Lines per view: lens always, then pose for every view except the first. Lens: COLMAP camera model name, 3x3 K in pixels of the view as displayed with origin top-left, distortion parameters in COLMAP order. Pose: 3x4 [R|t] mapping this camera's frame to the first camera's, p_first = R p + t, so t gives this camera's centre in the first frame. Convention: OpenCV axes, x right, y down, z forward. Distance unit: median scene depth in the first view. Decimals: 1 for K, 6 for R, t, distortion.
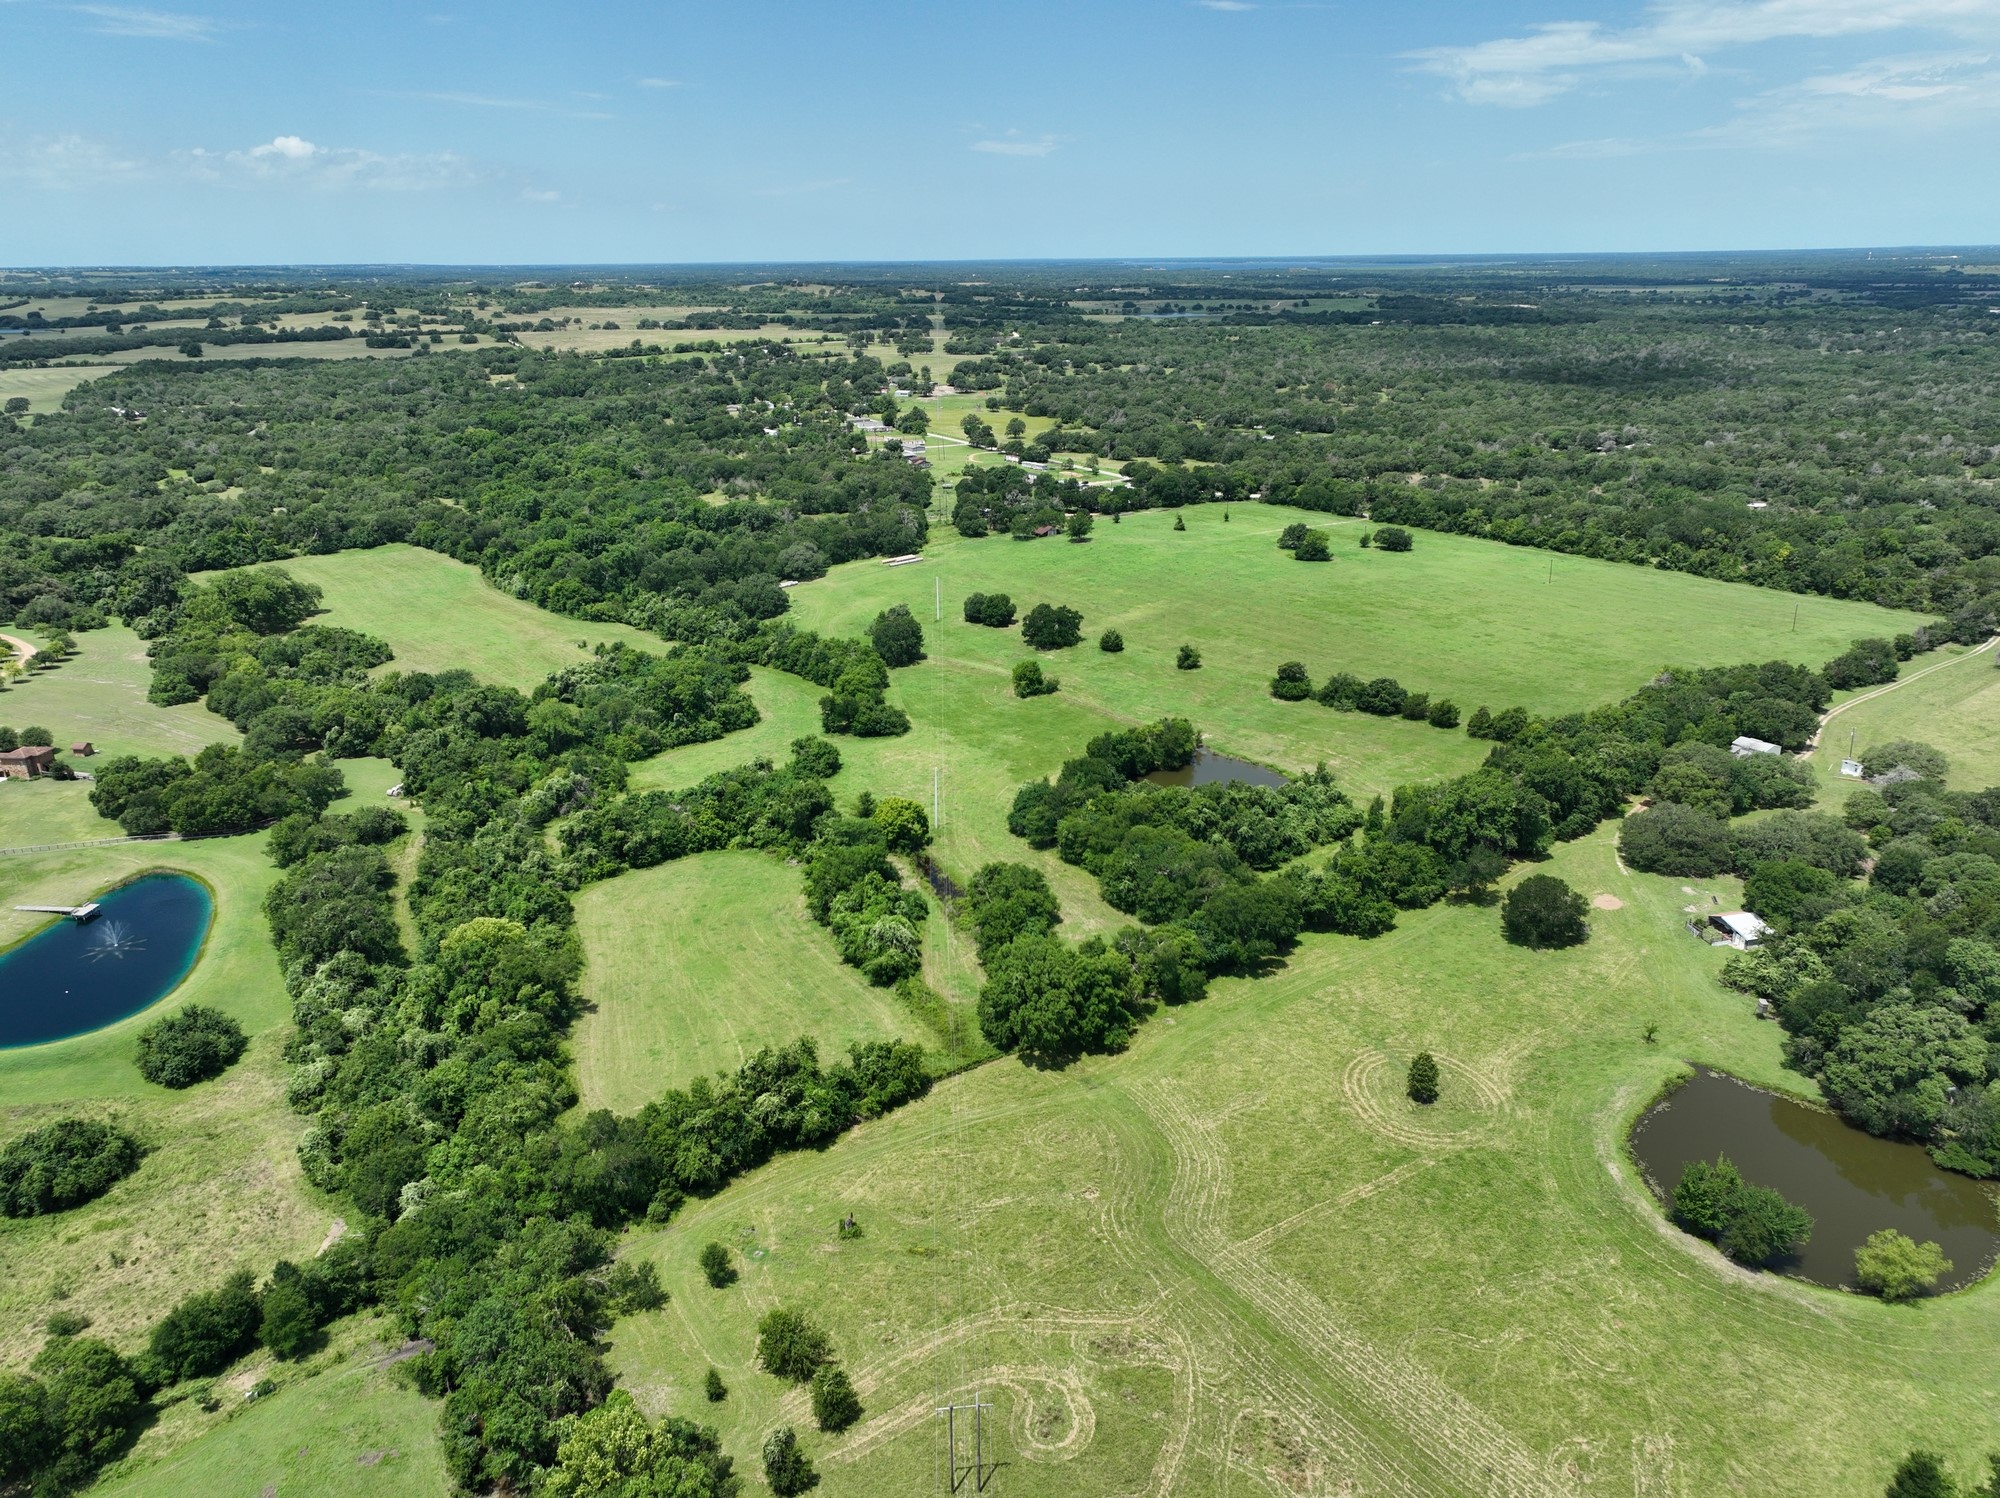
lens RADIAL K [[1356.0, 0, 1008.4], [0, 1356.0, 754.5], [0, 0, 1]] dist [-0.003107, 0.009379]
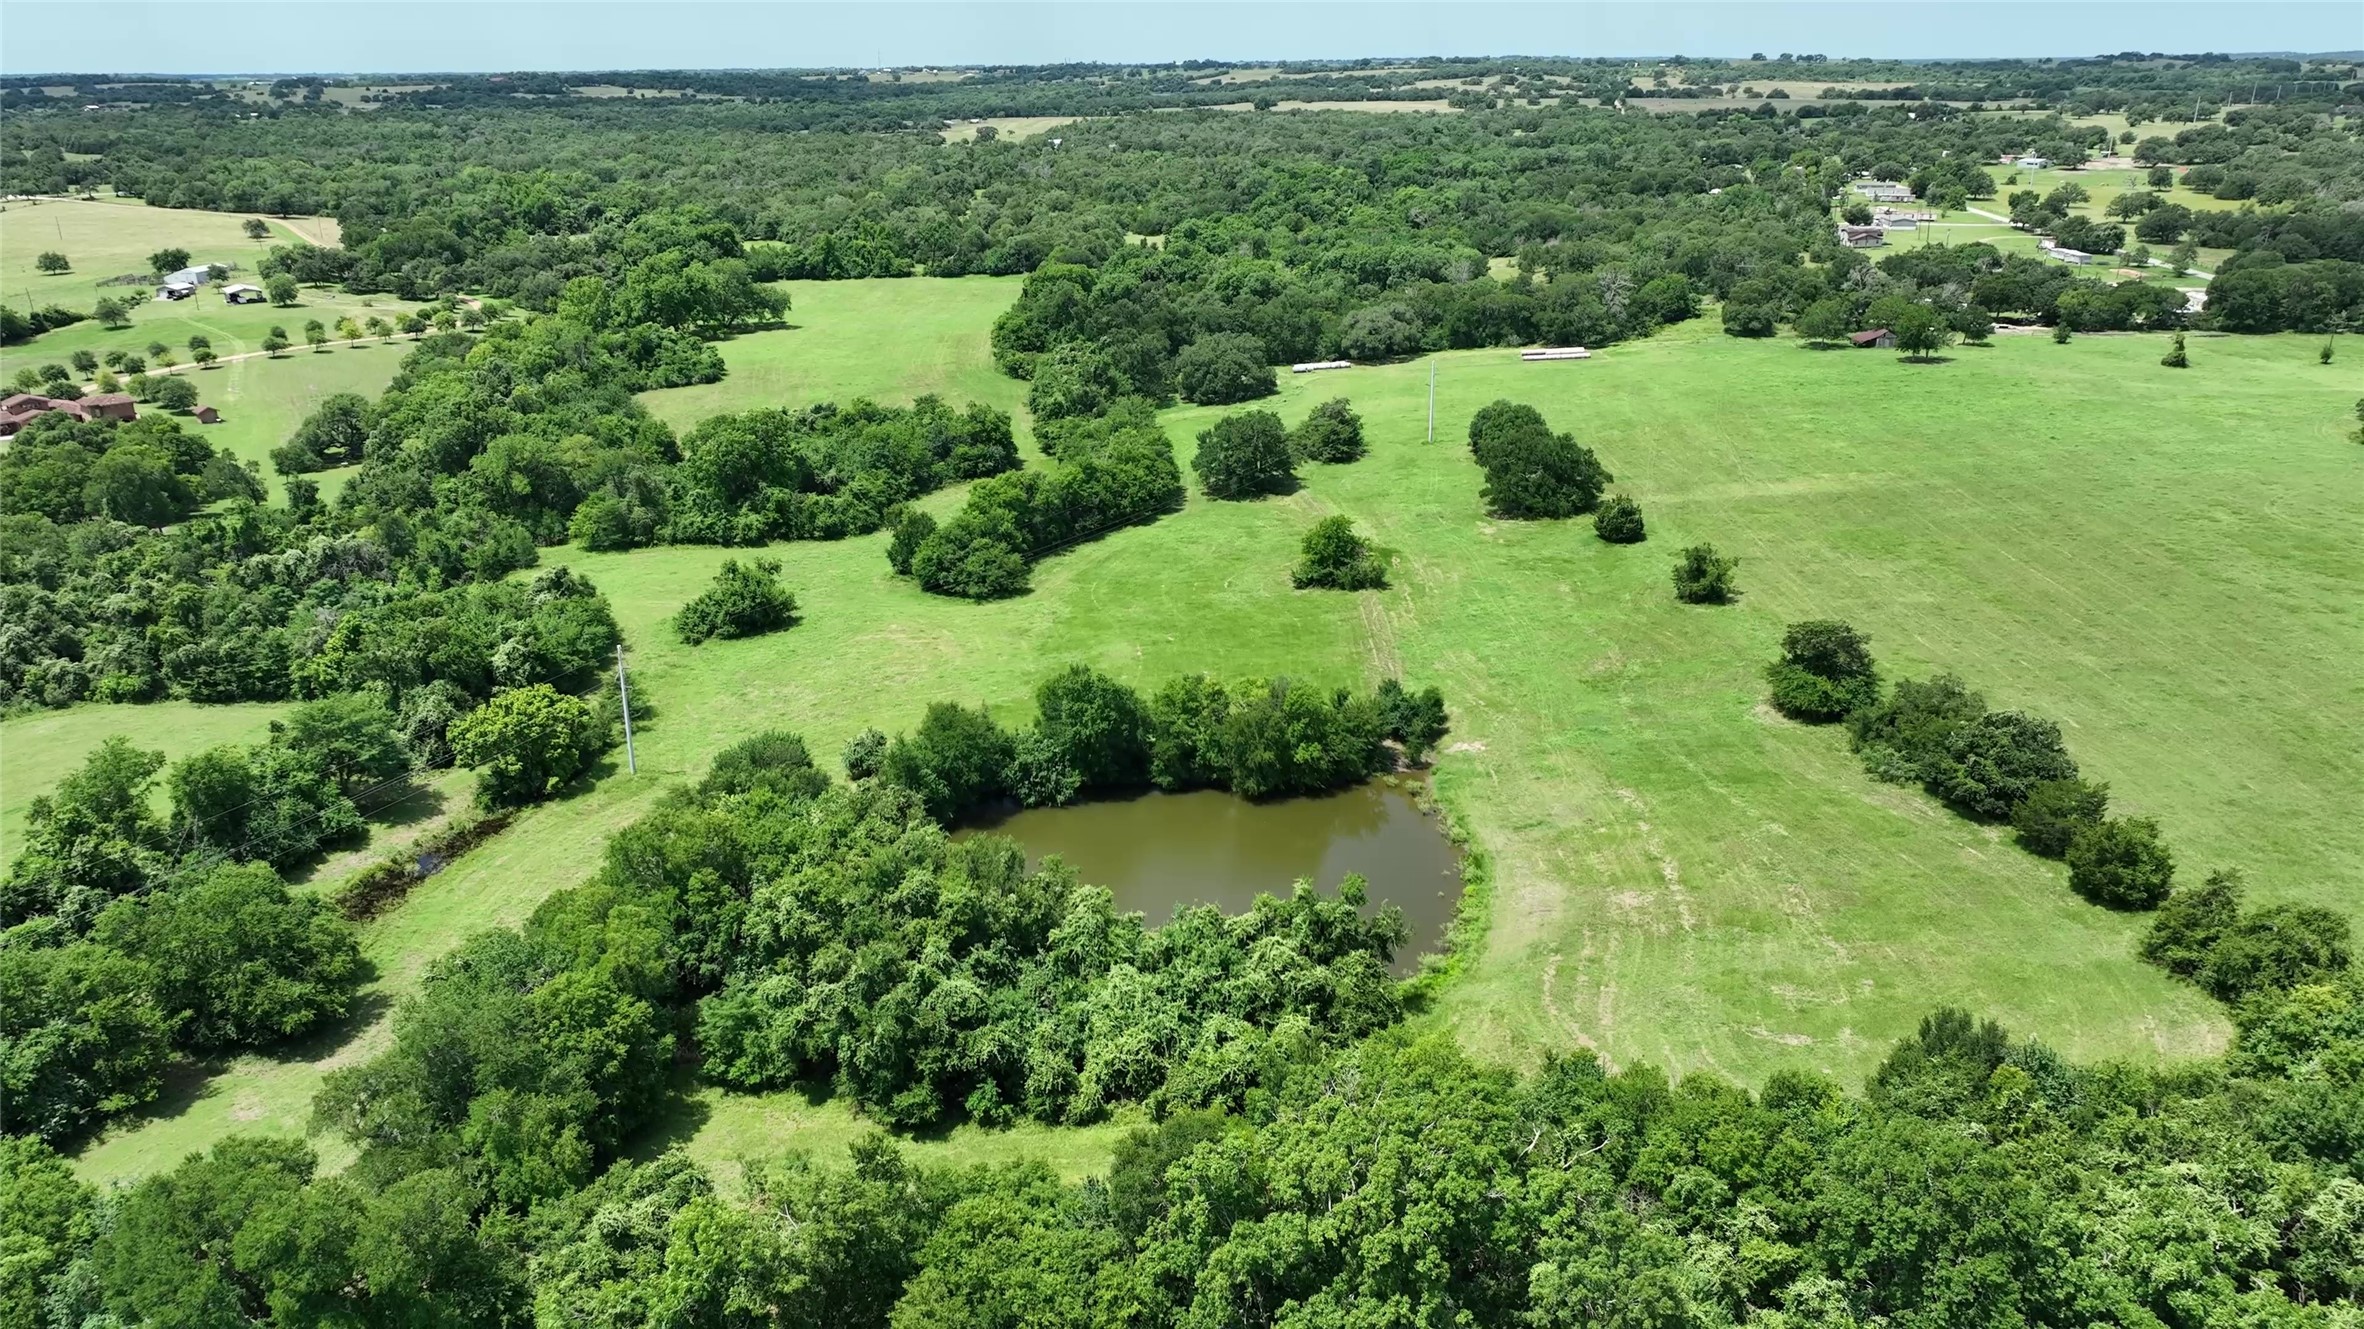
lens RADIAL K [[1601.7, 0, 1168.7], [0, 1601.7, 659.7], [0, 0, 1]] dist [0.001100, 0.010553]
pose [[0.772132, 0.219125, -0.596487, 0.286901], [-0.210131, 0.973904, 0.085766, -0.049019], [0.599714, 0.059118, 0.798027, 0.441133]]
